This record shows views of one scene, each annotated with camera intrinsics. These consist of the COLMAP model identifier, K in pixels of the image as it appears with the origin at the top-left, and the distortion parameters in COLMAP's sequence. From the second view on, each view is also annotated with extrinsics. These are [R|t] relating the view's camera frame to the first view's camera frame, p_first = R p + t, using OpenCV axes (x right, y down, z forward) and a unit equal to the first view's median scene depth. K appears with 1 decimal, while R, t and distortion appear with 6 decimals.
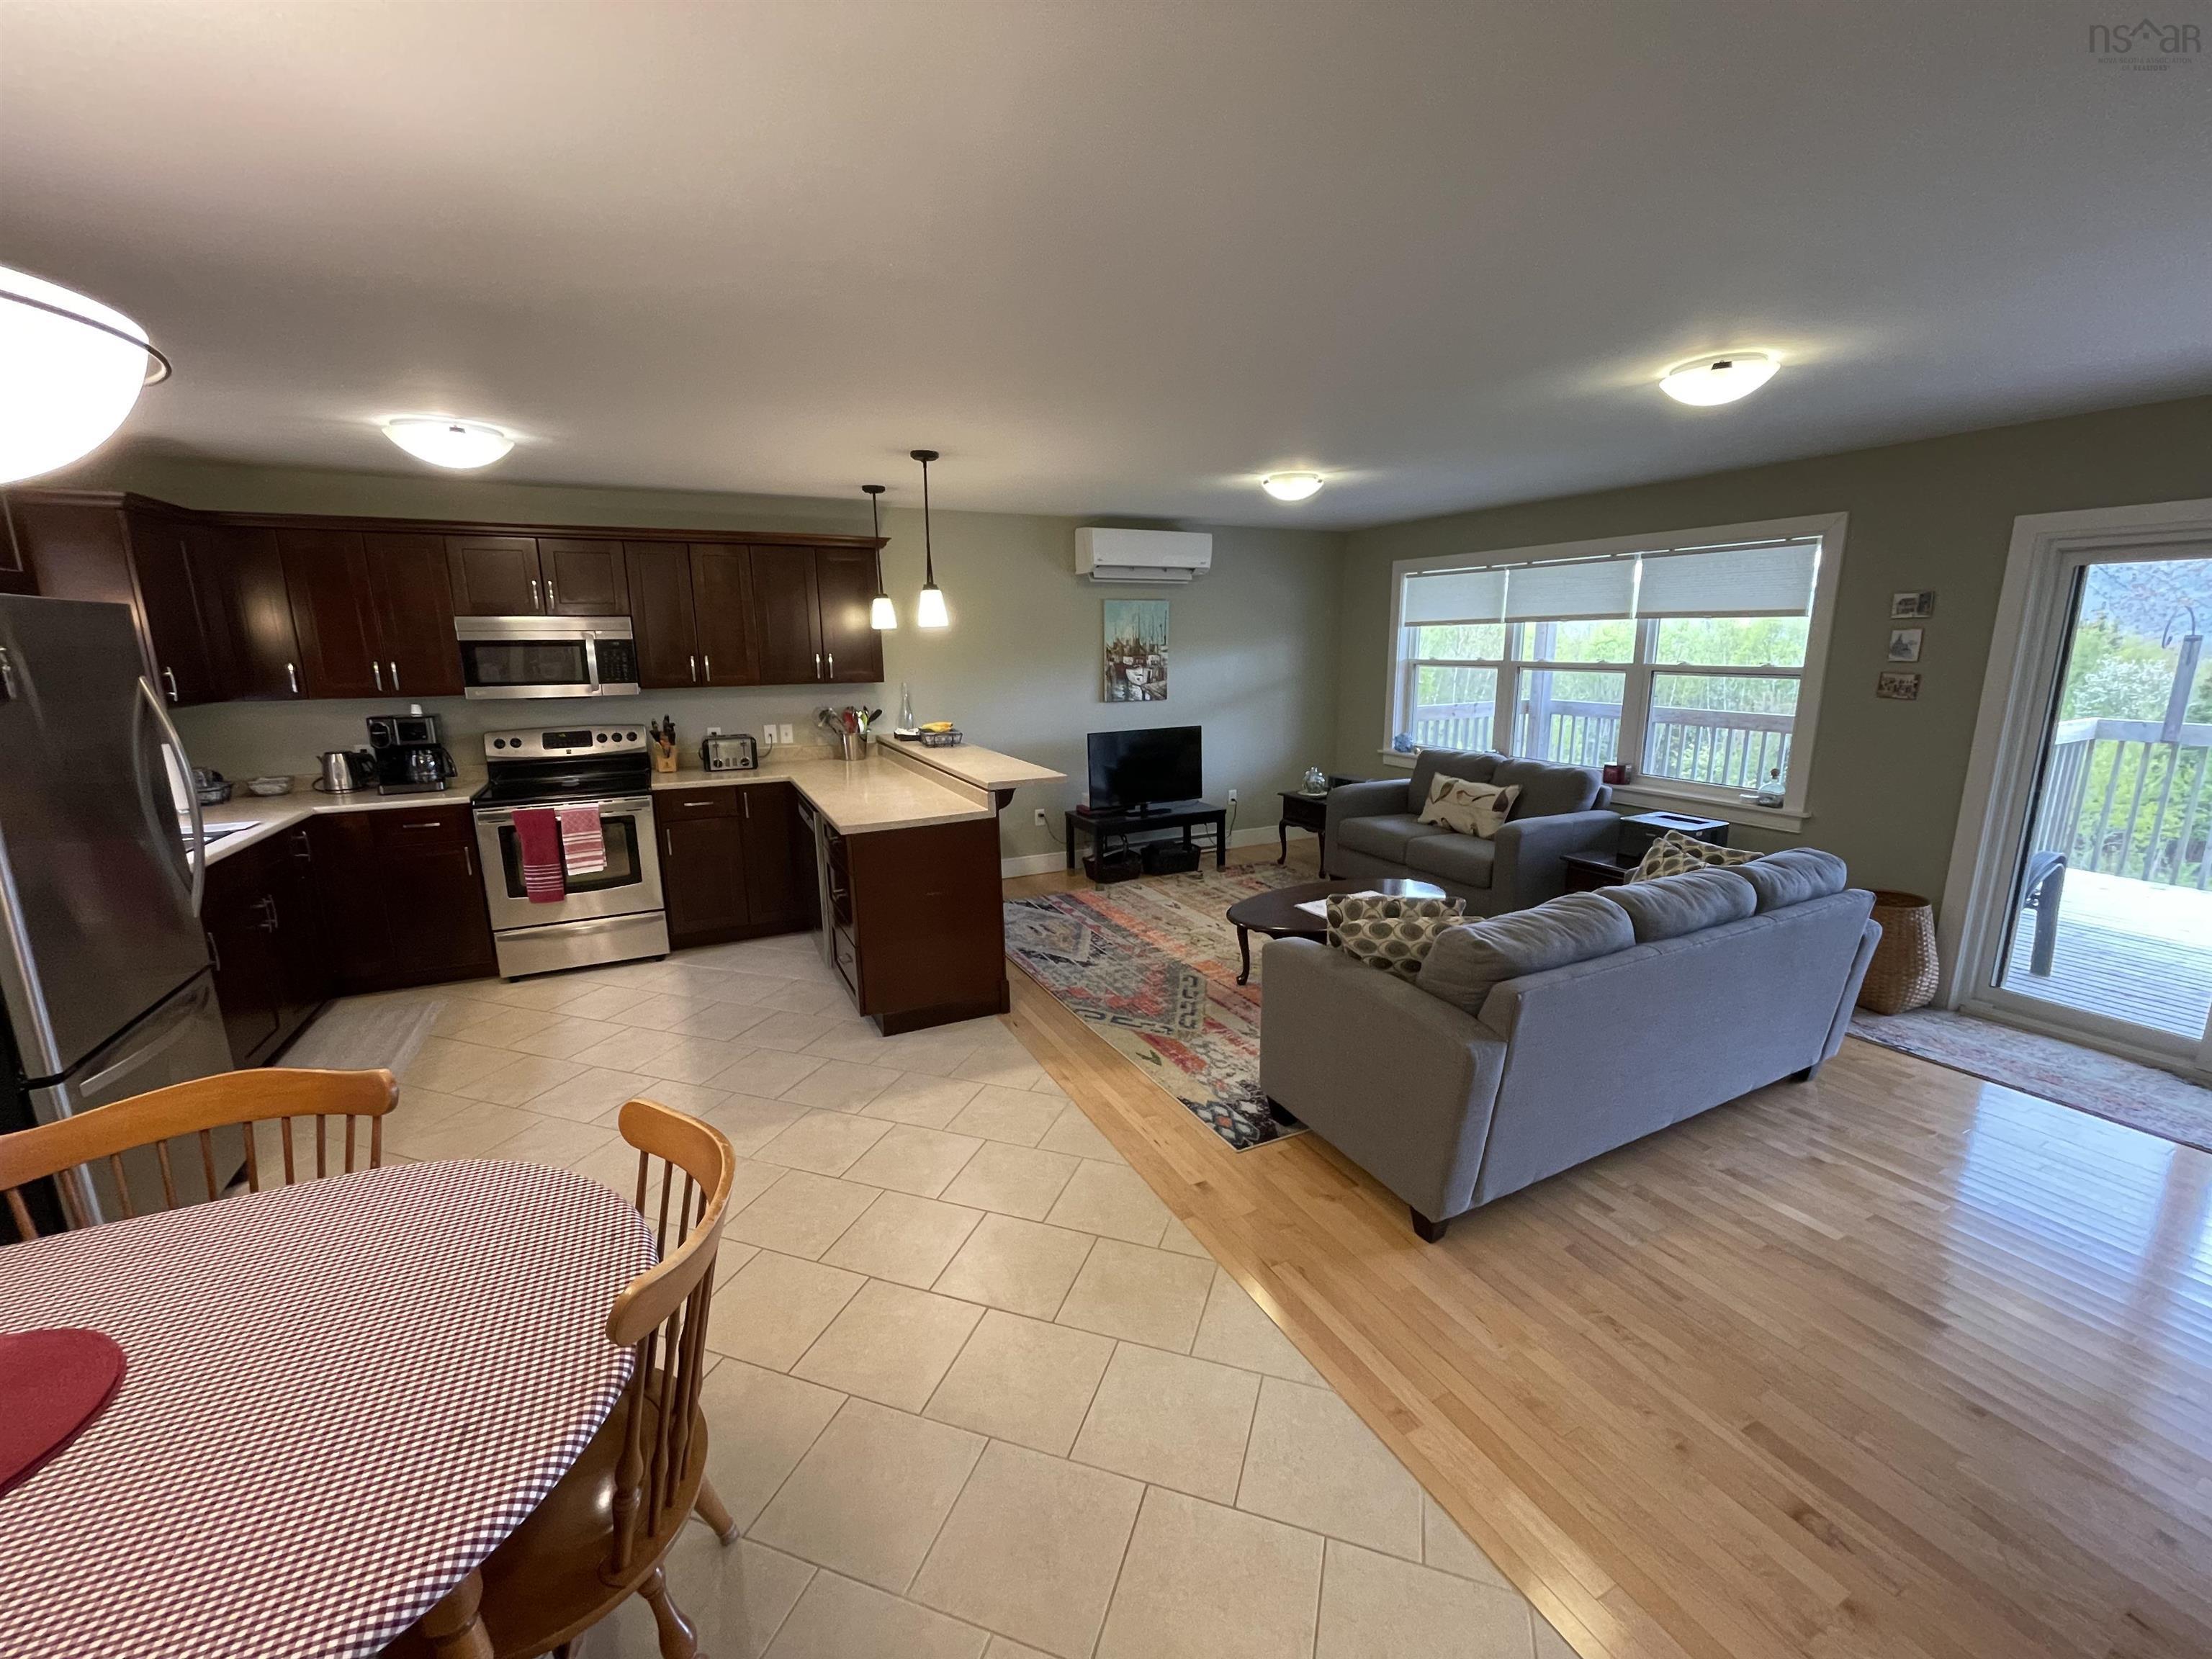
lens RADIAL K [[890.0, 0, 1110.7], [0, 890.0, 828.1], [0, 0, 1]] dist [-0.000761, -0.000603]
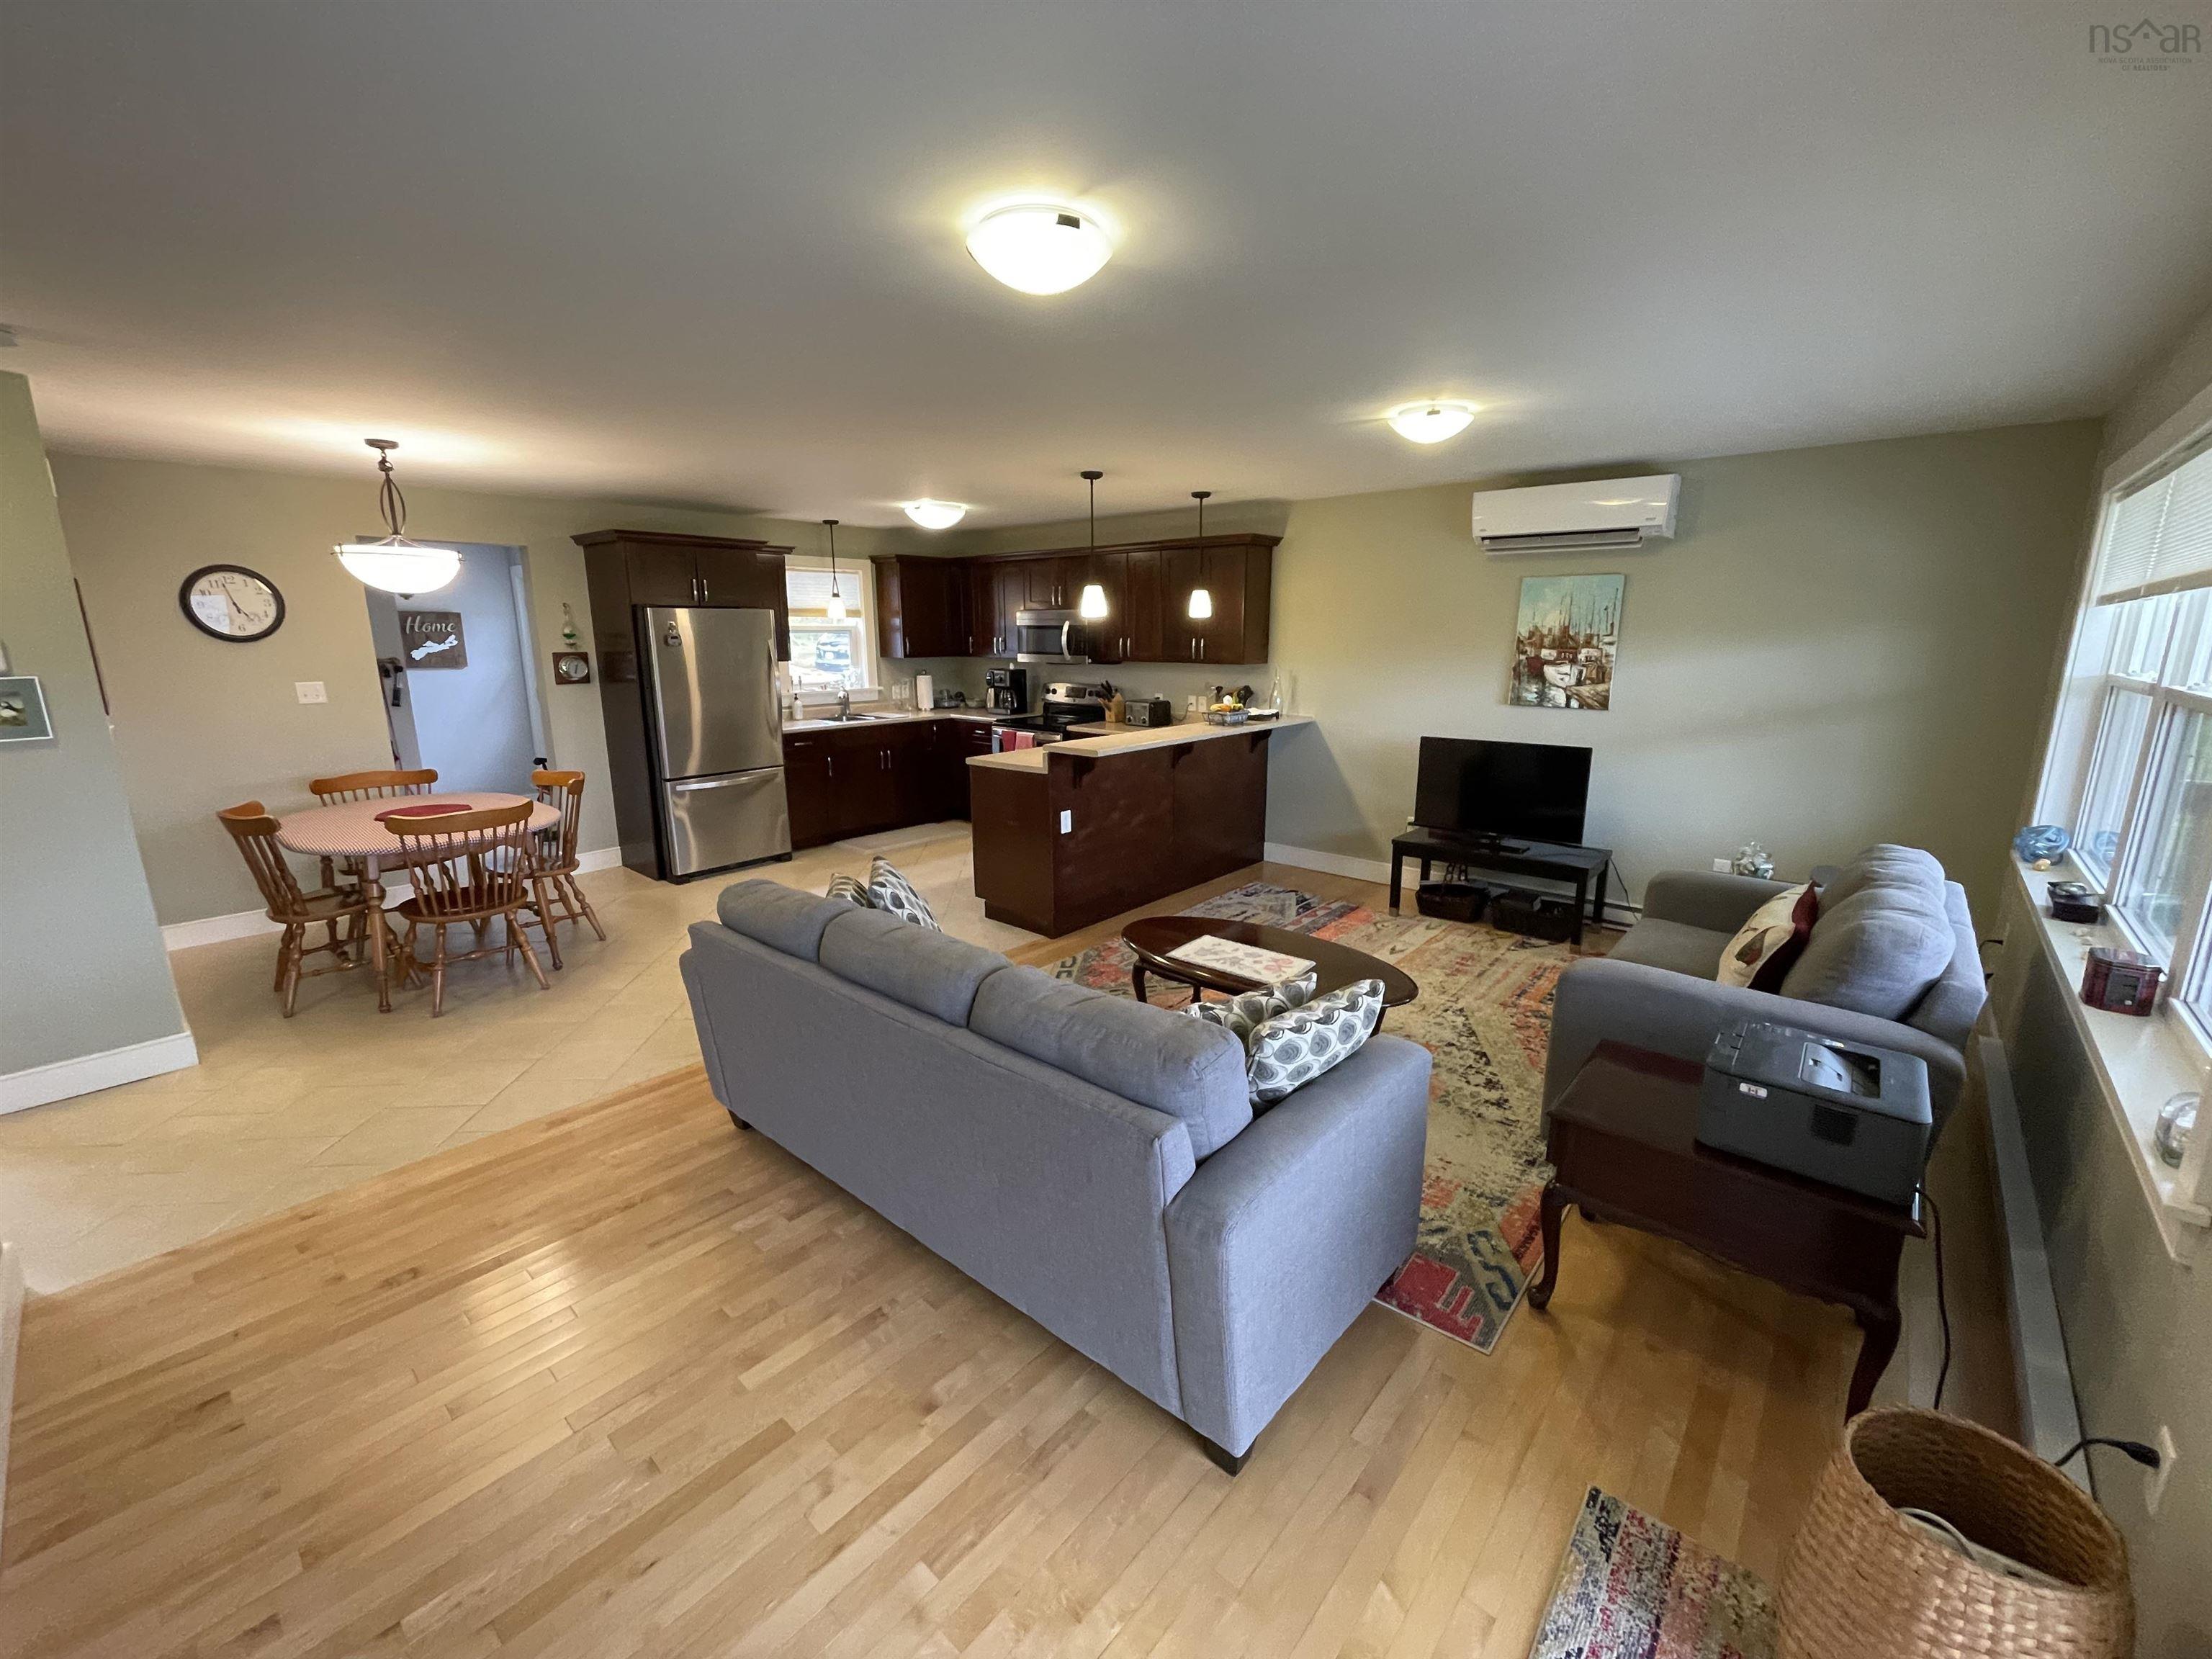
lens RADIAL K [[893.1, 0, 1108.5], [0, 893.1, 827.3], [0, 0, 1]] dist [-0.002401, -0.000504]
pose [[0.378346, 0.209316, -0.901688, 0.773895], [-0.193951, 0.970402, 0.143886, -0.101469], [0.905117, 0.120445, 0.407745, 0.450992]]
